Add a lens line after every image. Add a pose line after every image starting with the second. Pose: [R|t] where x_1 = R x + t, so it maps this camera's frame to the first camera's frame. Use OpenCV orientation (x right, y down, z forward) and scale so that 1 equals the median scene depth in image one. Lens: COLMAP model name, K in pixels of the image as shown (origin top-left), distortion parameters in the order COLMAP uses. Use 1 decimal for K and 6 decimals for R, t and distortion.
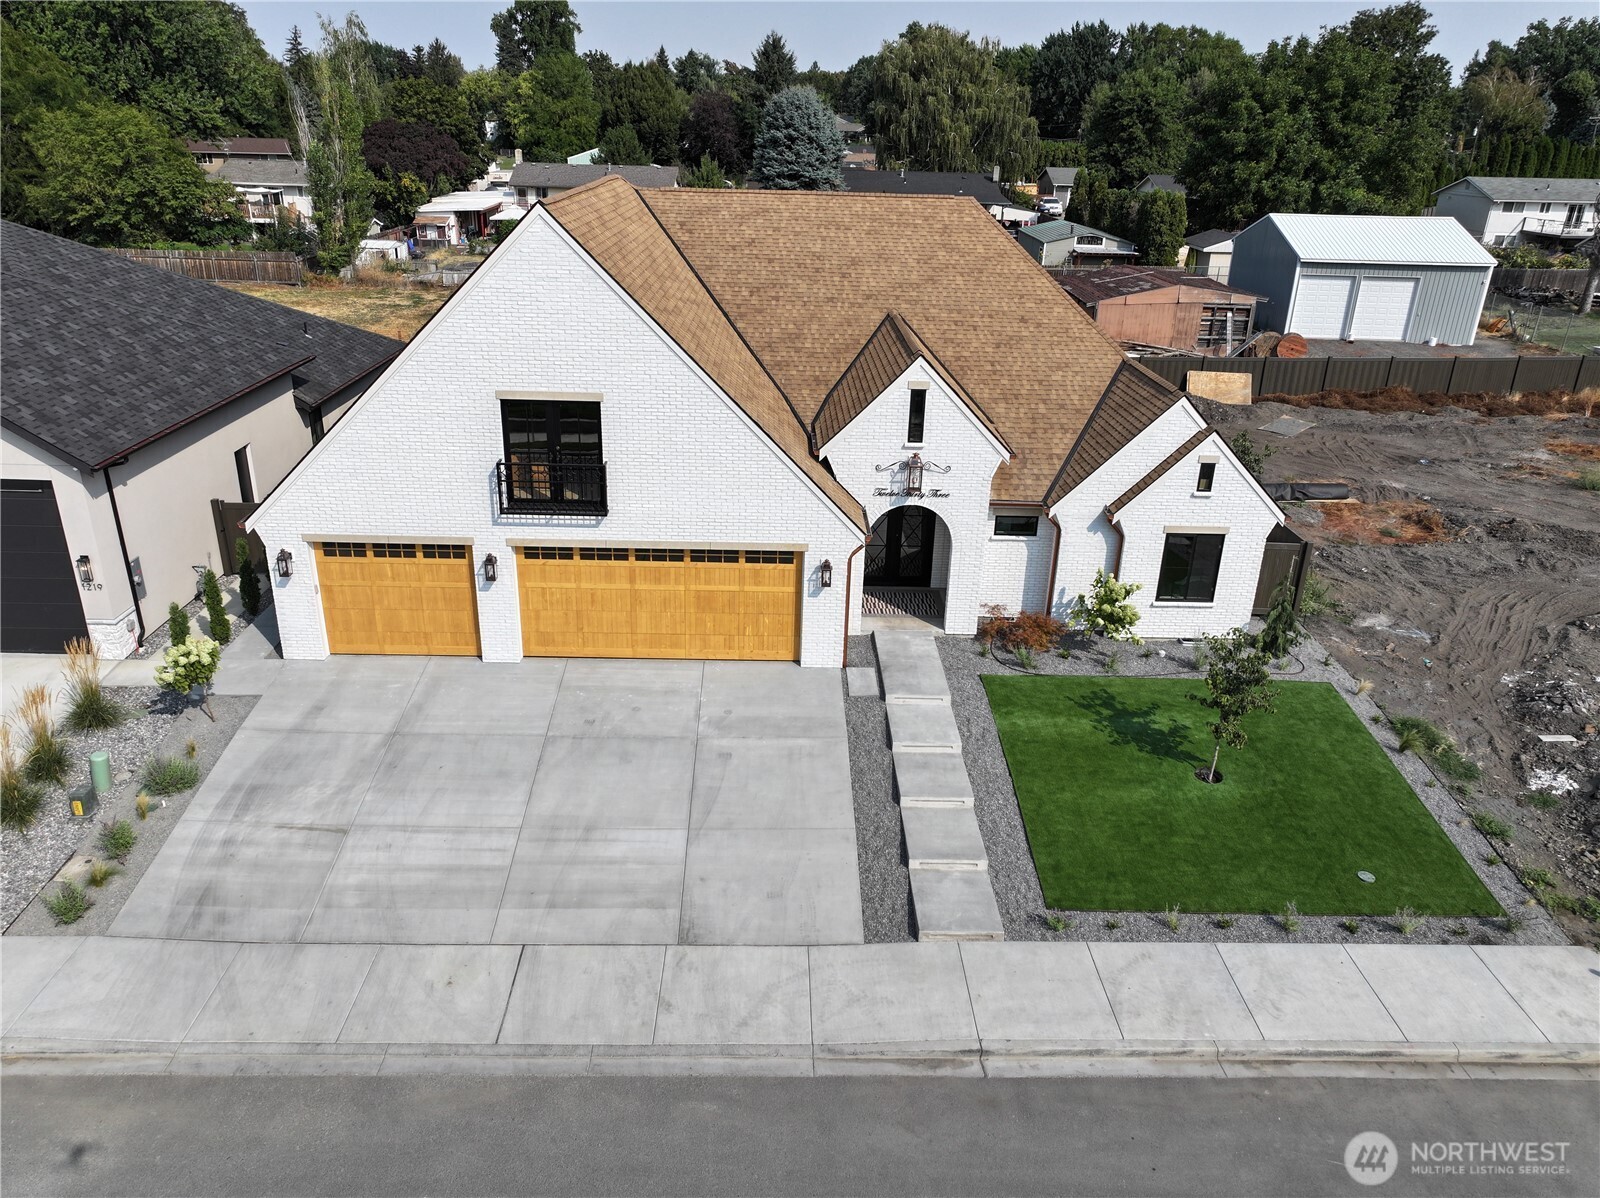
lens RADIAL K [[1121.4, 0, 800.0], [0, 1121.4, 599.0], [0, 0, 1]] dist [-0.007026, 0.018256]
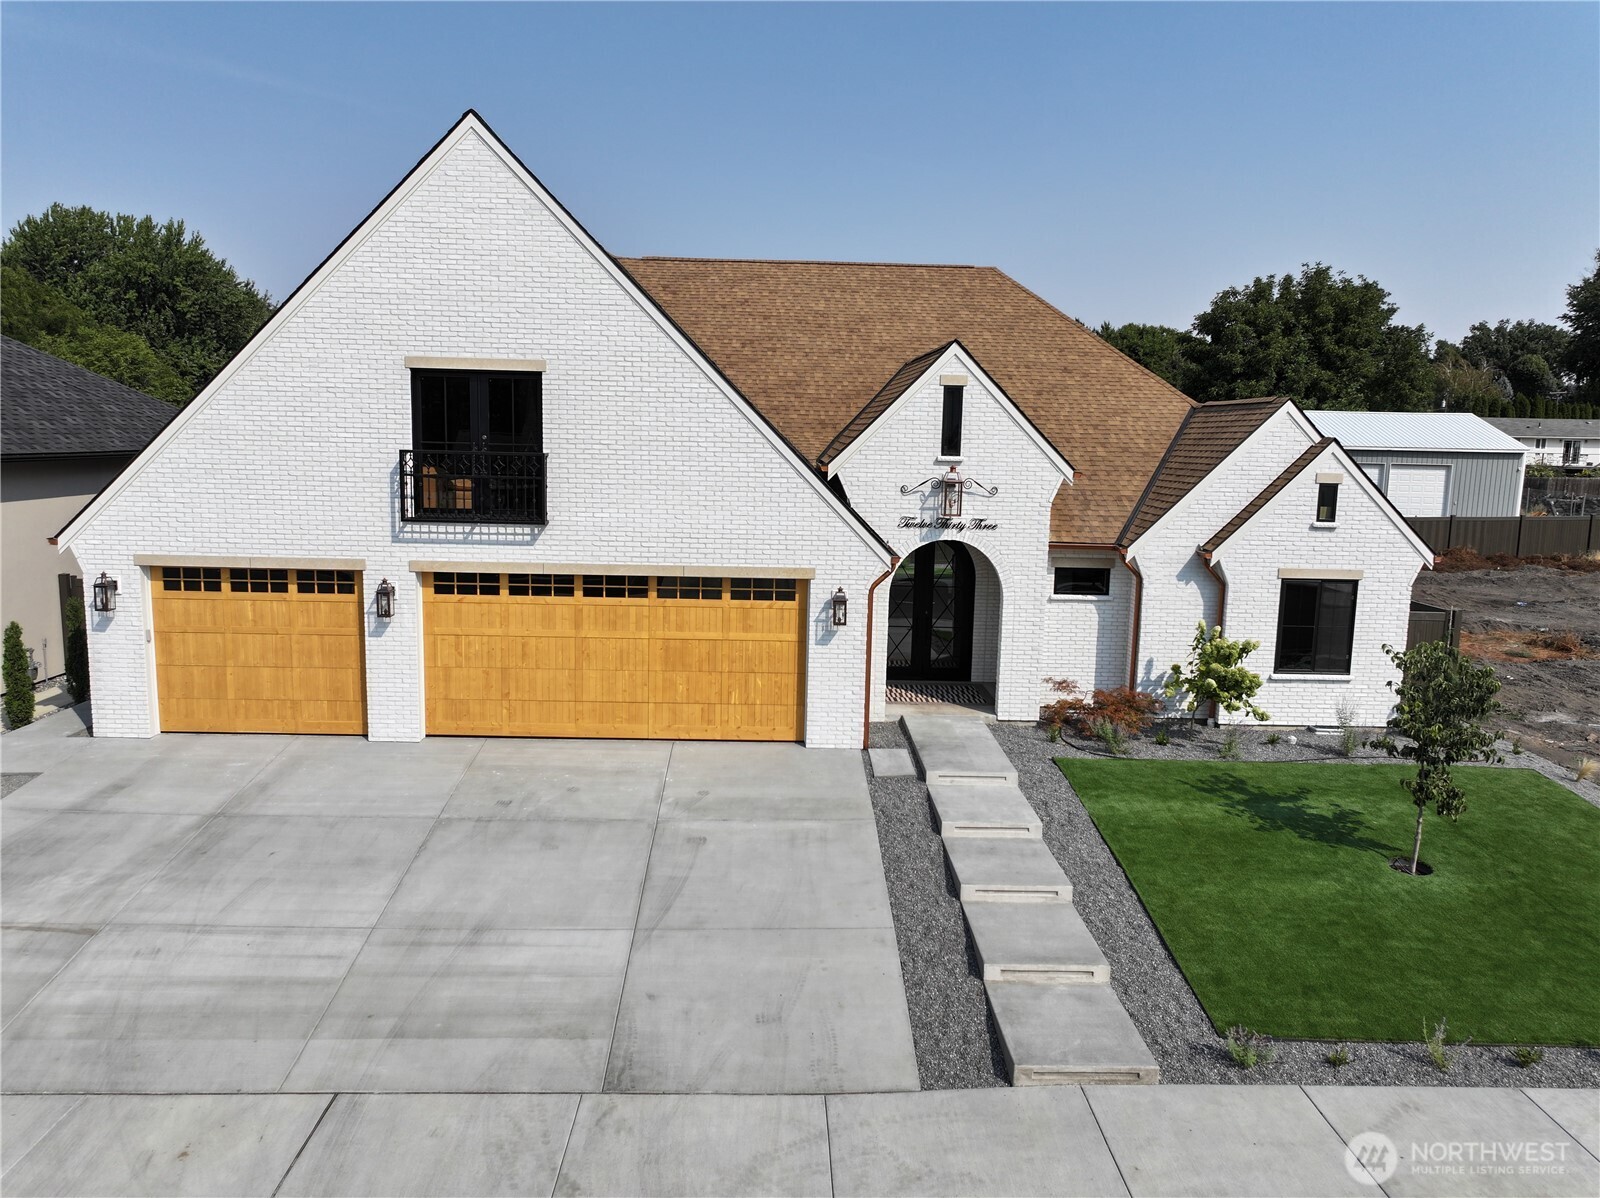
lens RADIAL K [[1121.4, 0, 800.0], [0, 1121.4, 599.0], [0, 0, 1]] dist [-0.007026, 0.018256]
pose [[0.999979, -0.006357, 0.001398, -0.003878], [0.006504, 0.967104, -0.254298, 0.160227], [0.000265, 0.254302, 0.967125, 0.284581]]
